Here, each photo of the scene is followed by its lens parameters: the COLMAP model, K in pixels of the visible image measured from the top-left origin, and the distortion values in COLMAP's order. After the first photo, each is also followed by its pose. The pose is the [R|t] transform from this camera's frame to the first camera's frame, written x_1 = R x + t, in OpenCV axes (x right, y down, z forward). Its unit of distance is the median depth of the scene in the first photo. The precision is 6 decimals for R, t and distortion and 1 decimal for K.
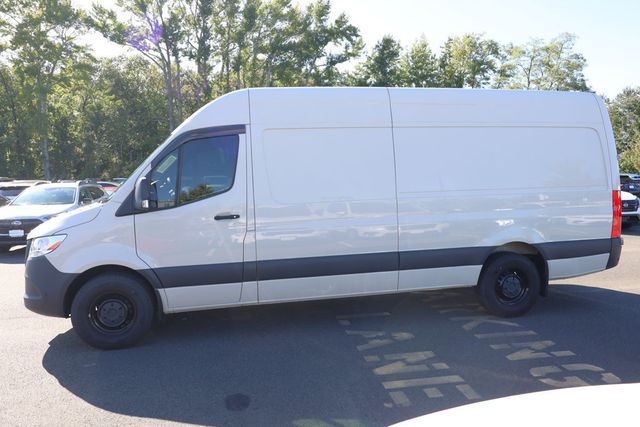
lens RADIAL K [[444.2, 0, 319.8], [0, 444.2, 202.4], [0, 0, 1]] dist [-0.002717, -0.002323]
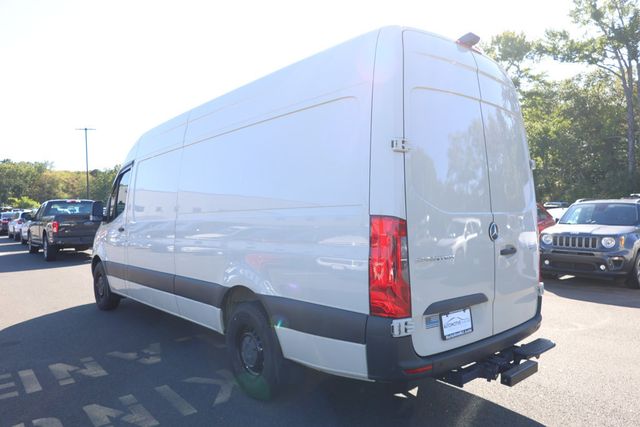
lens RADIAL K [[444.2, 0, 319.8], [0, 444.2, 202.4], [0, 0, 1]] dist [-0.002717, -0.002323]
pose [[0.509662, -0.000417, -0.860375, 1.098041], [-0.047251, 0.998477, -0.028474, -0.030866], [0.859077, 0.055166, 0.508866, 0.729460]]
